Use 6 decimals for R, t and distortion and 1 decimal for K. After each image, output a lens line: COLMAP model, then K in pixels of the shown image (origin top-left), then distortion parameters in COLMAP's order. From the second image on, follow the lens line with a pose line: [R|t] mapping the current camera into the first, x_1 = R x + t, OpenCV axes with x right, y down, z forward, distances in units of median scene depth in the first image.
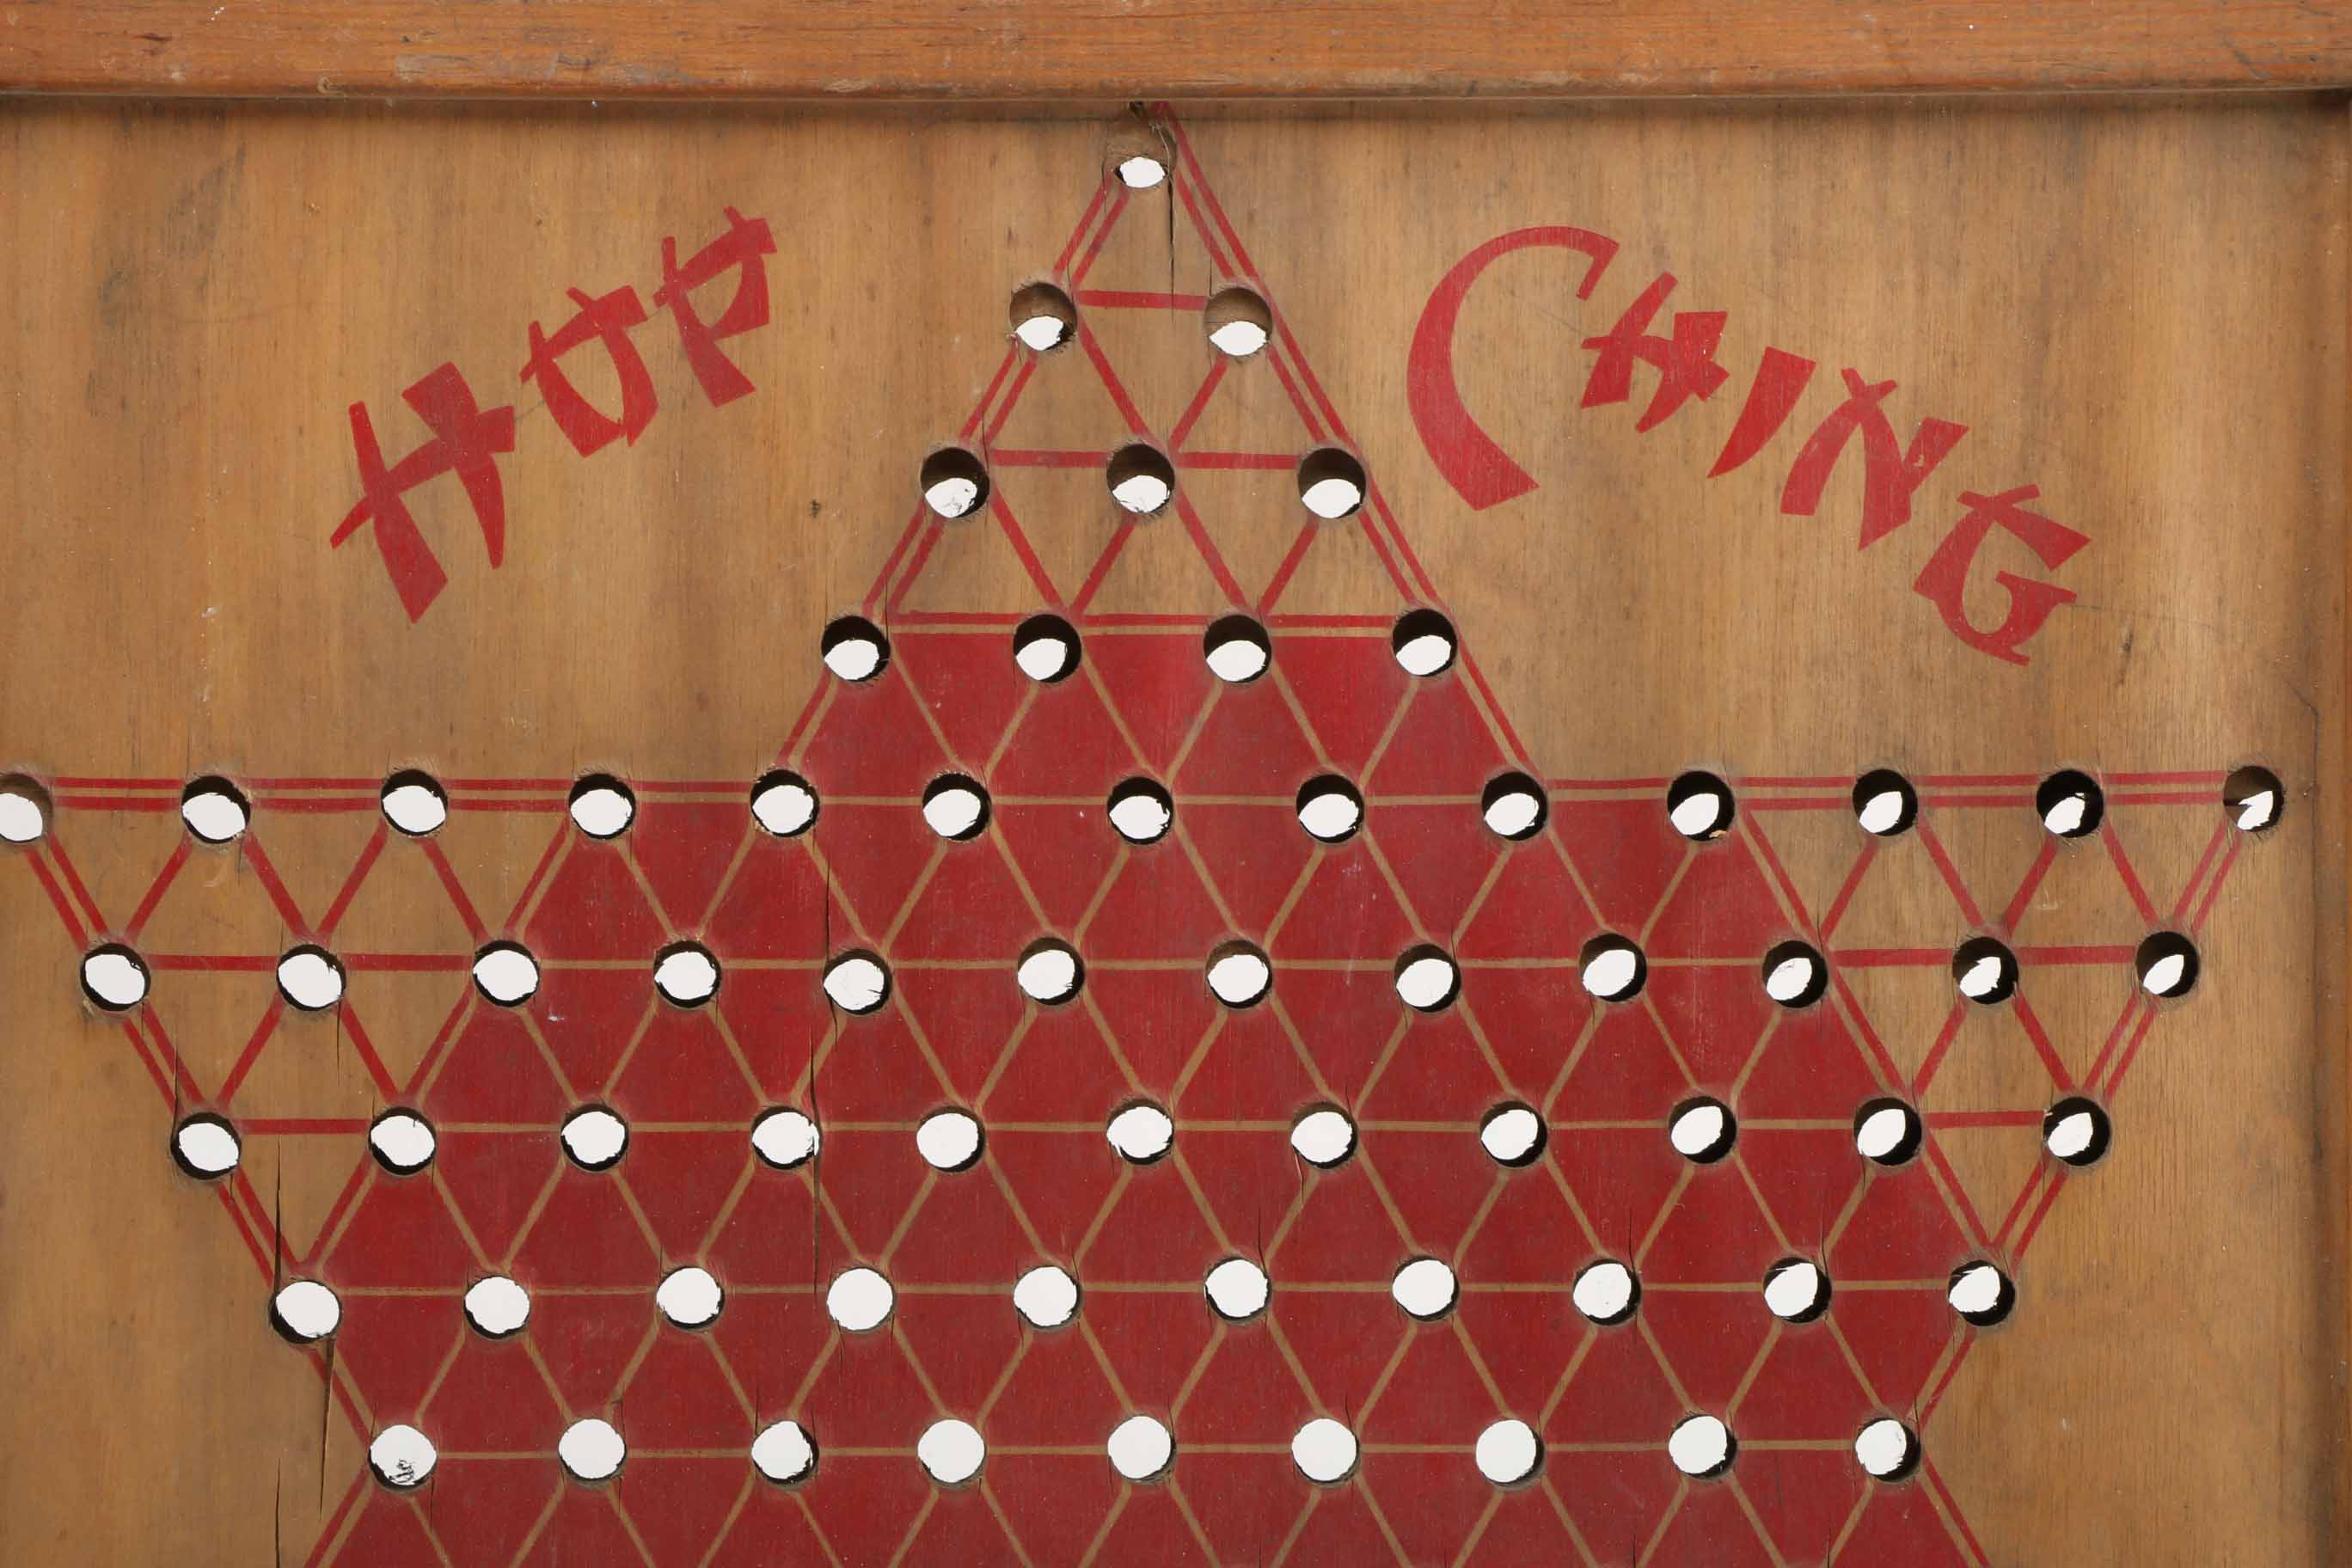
lens RADIAL K [[5914.1, 0, 1182.5], [0, 5914.1, 785.4], [0, 0, 1]] dist [0.213222, 0.000000]
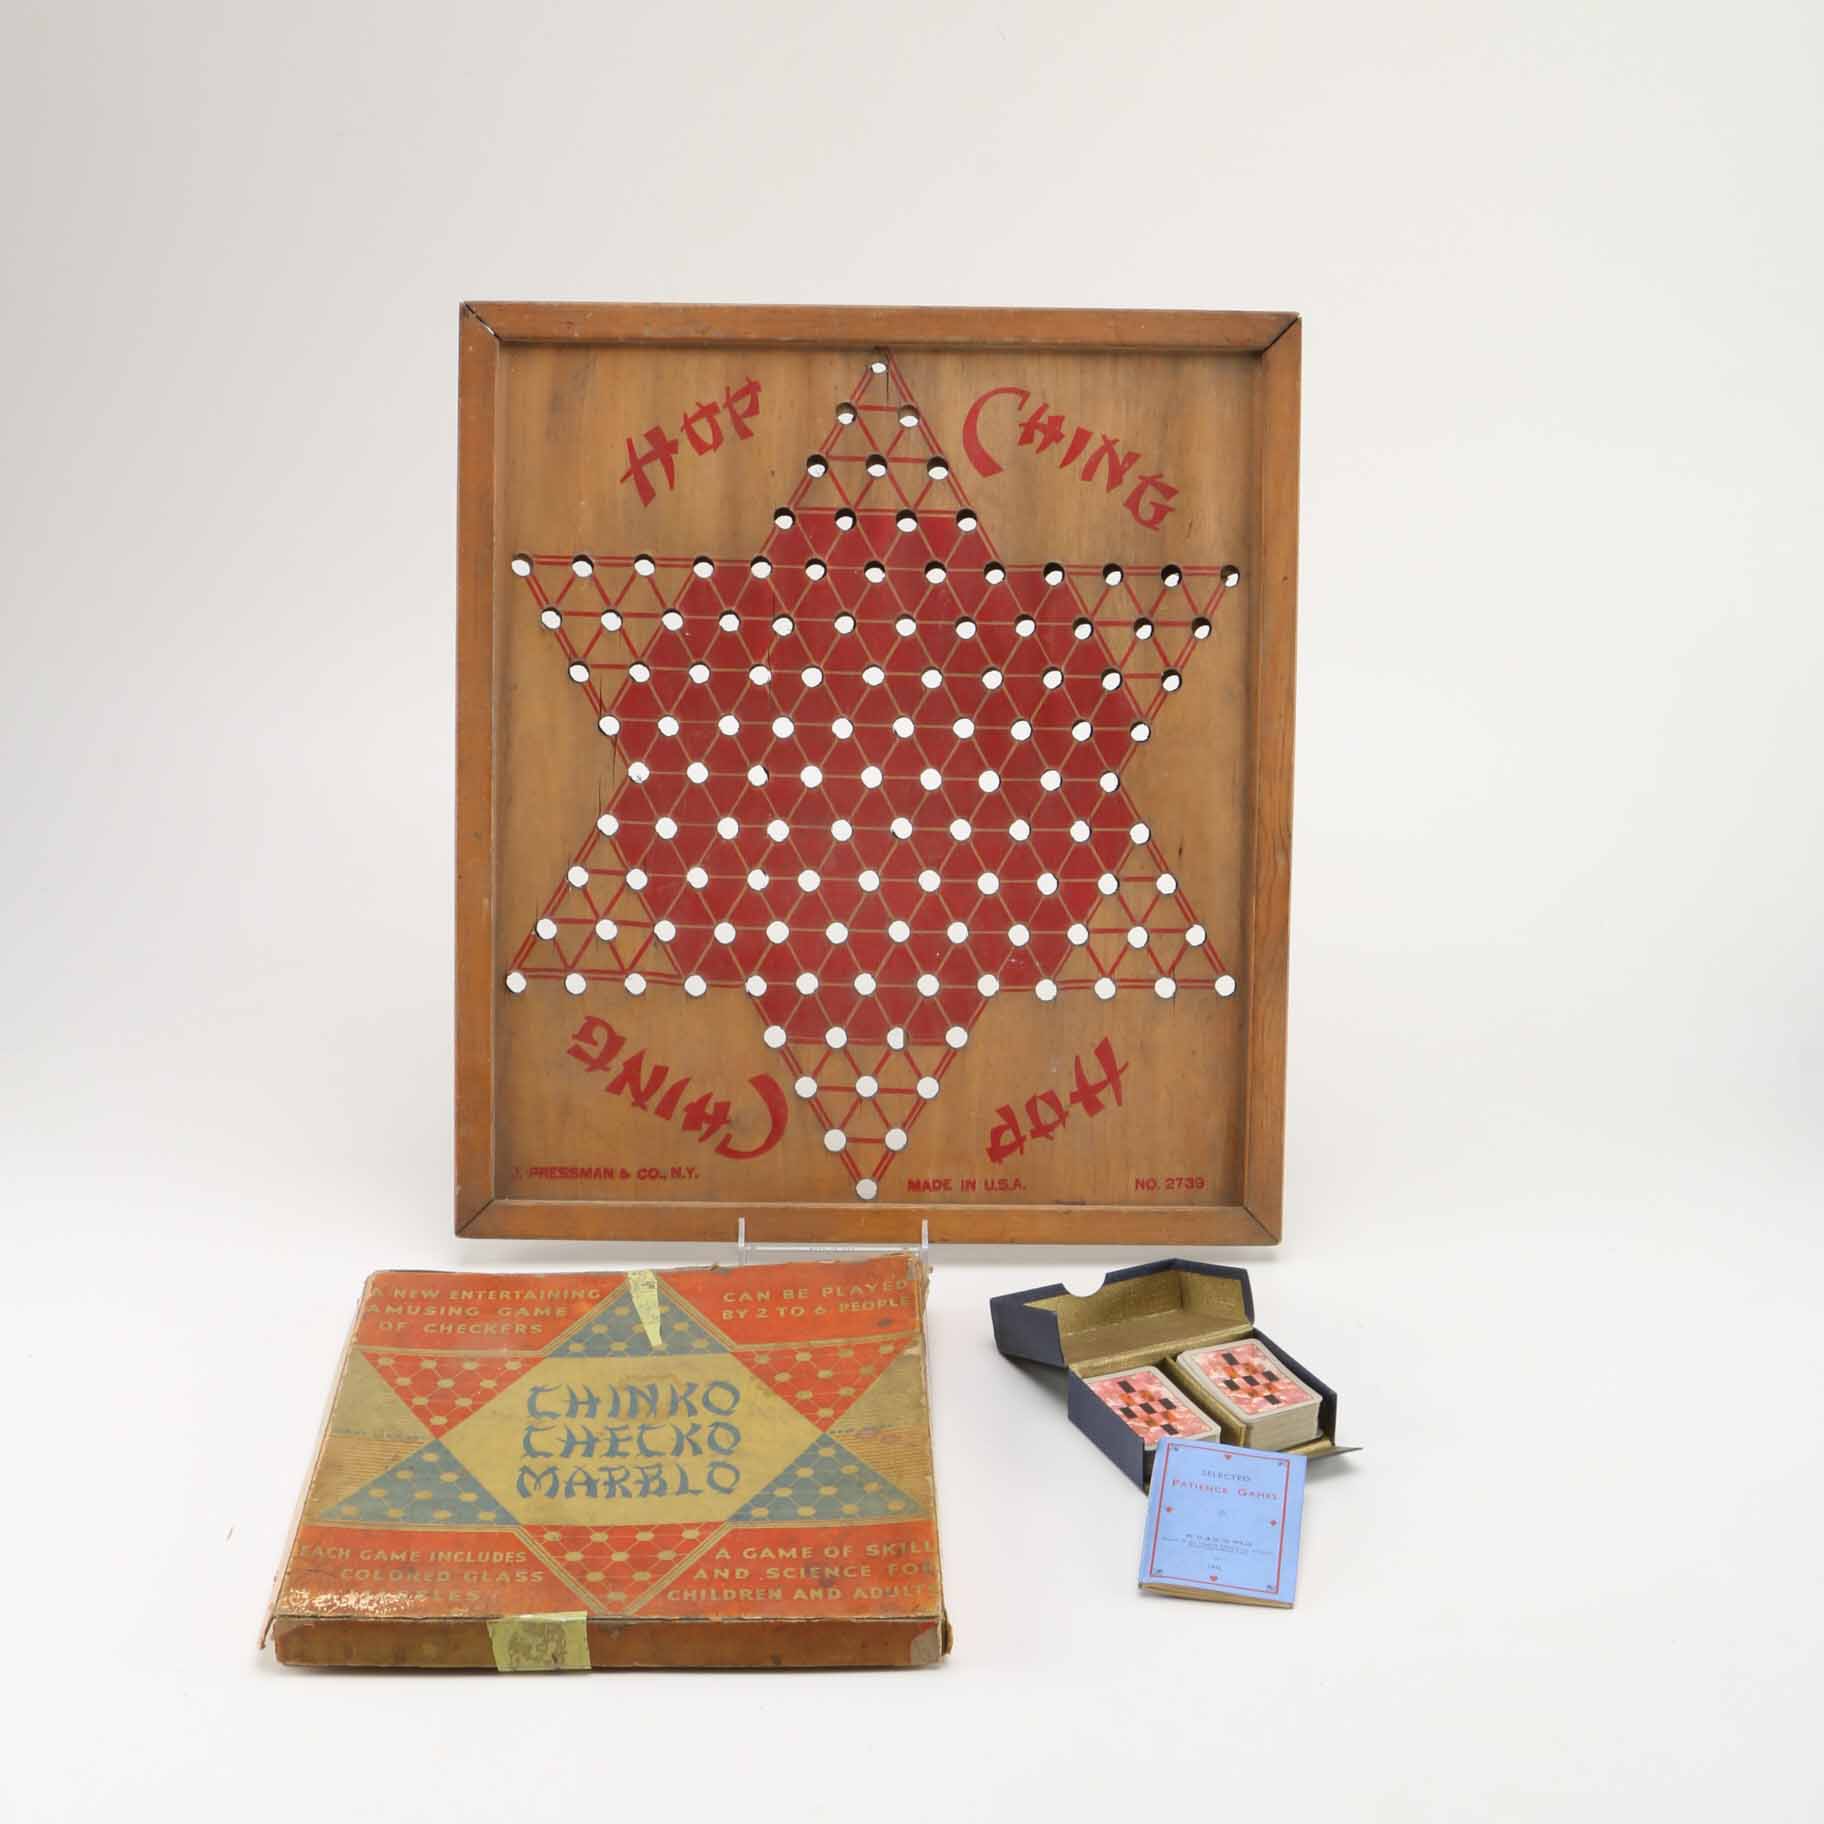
lens RADIAL K [[2937.1, 0, 904.8], [0, 2937.1, 914.2], [0, 0, 1]] dist [-0.169517, 0.000000]
pose [[0.999165, 0.022452, -0.034128, 0.065732], [-0.019591, 0.996441, 0.081985, 0.057290], [0.035848, -0.081248, 0.996049, -0.557100]]
